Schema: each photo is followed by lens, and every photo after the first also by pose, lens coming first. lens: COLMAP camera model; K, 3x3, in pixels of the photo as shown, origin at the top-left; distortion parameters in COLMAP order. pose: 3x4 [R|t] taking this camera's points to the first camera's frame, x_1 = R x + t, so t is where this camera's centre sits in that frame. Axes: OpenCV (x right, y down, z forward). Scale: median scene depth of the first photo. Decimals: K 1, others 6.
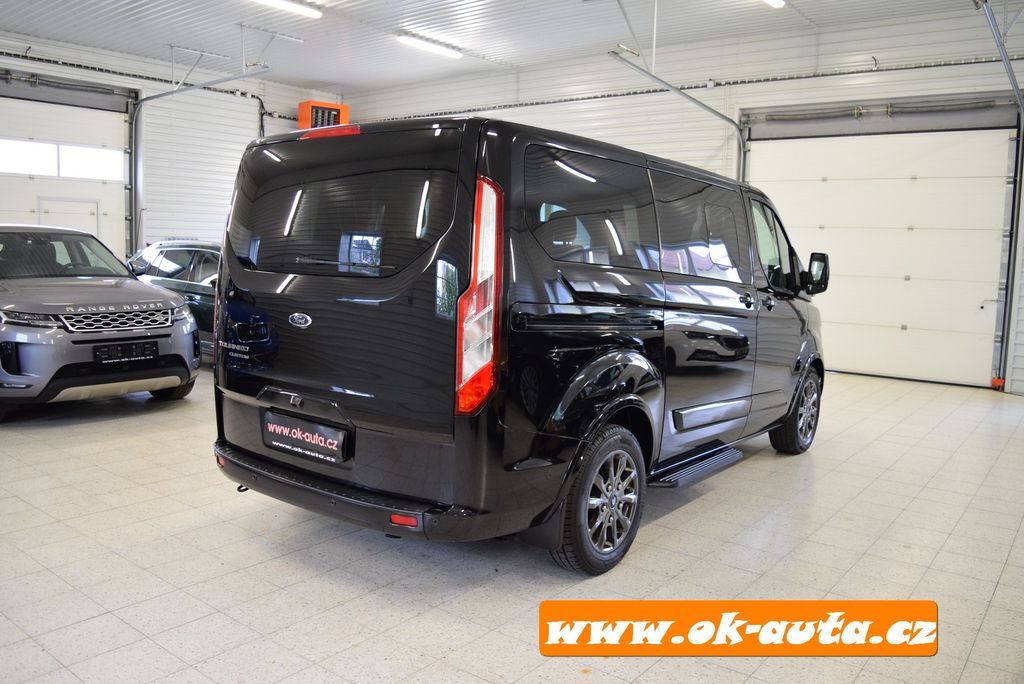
lens RADIAL K [[799.1, 0, 515.3], [0, 799.1, 338.5], [0, 0, 1]] dist [-0.090858, 0.013869]
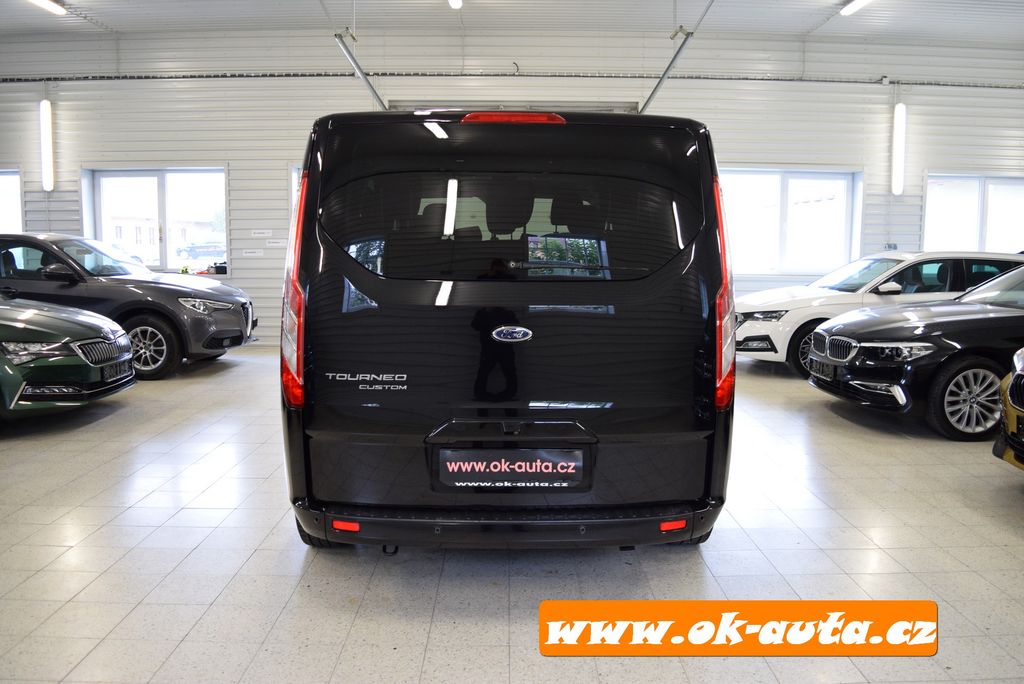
lens RADIAL K [[799.1, 0, 515.3], [0, 799.1, 338.5], [0, 0, 1]] dist [-0.090858, 0.013869]
pose [[0.786784, -0.094302, 0.609981, -0.753753], [0.083922, 0.995426, 0.045645, -0.054559], [-0.611496, 0.015278, 0.791100, 0.292493]]
